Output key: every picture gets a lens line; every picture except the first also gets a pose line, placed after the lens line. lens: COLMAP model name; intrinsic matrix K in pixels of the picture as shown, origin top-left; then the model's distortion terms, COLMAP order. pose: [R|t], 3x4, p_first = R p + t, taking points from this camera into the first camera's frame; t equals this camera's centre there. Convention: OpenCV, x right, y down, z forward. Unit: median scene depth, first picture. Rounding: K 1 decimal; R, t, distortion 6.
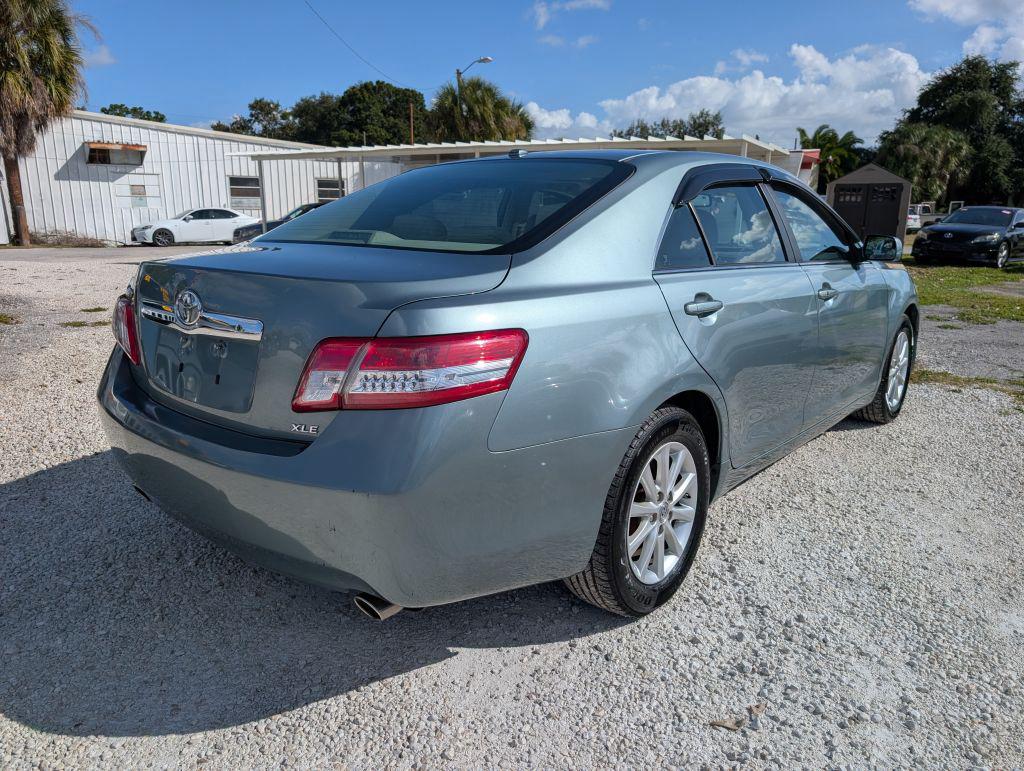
lens RADIAL K [[747.9, 0, 512.0], [0, 747.9, 385.5], [0, 0, 1]] dist [0.038750, -0.043369]
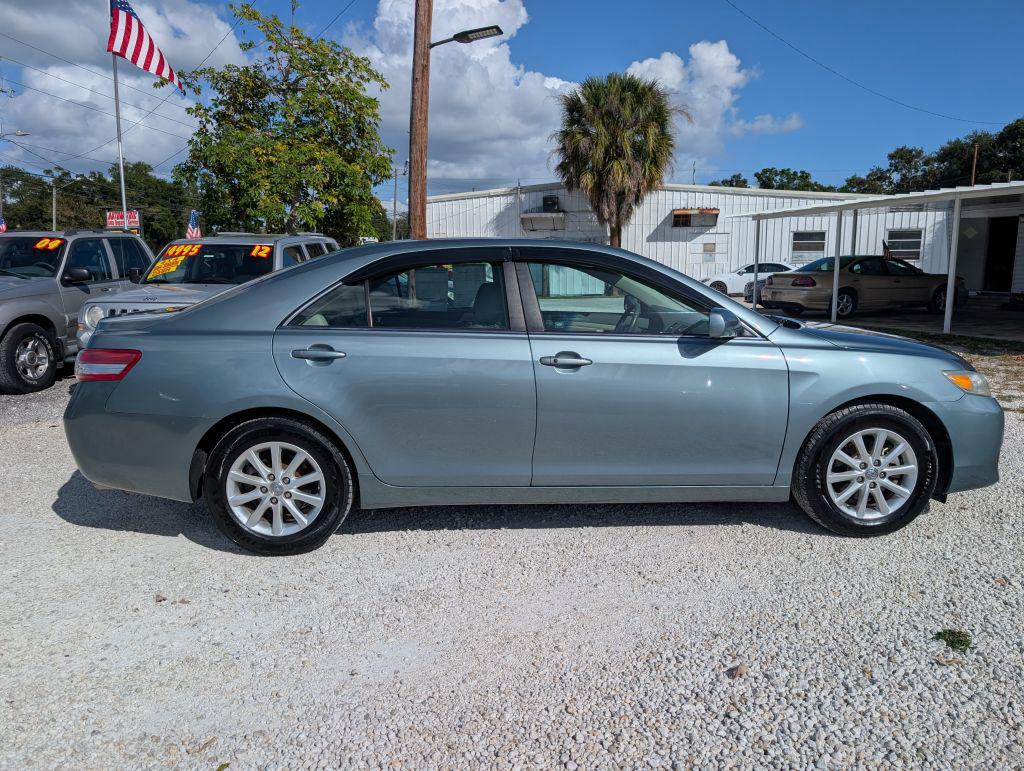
lens RADIAL K [[747.9, 0, 512.0], [0, 747.9, 385.5], [0, 0, 1]] dist [0.038750, -0.043369]
pose [[0.677446, 0.109978, -0.727304, 0.155216], [-0.156628, 0.987652, 0.003455, -0.010800], [0.718703, 0.111576, 0.686307, 0.029467]]
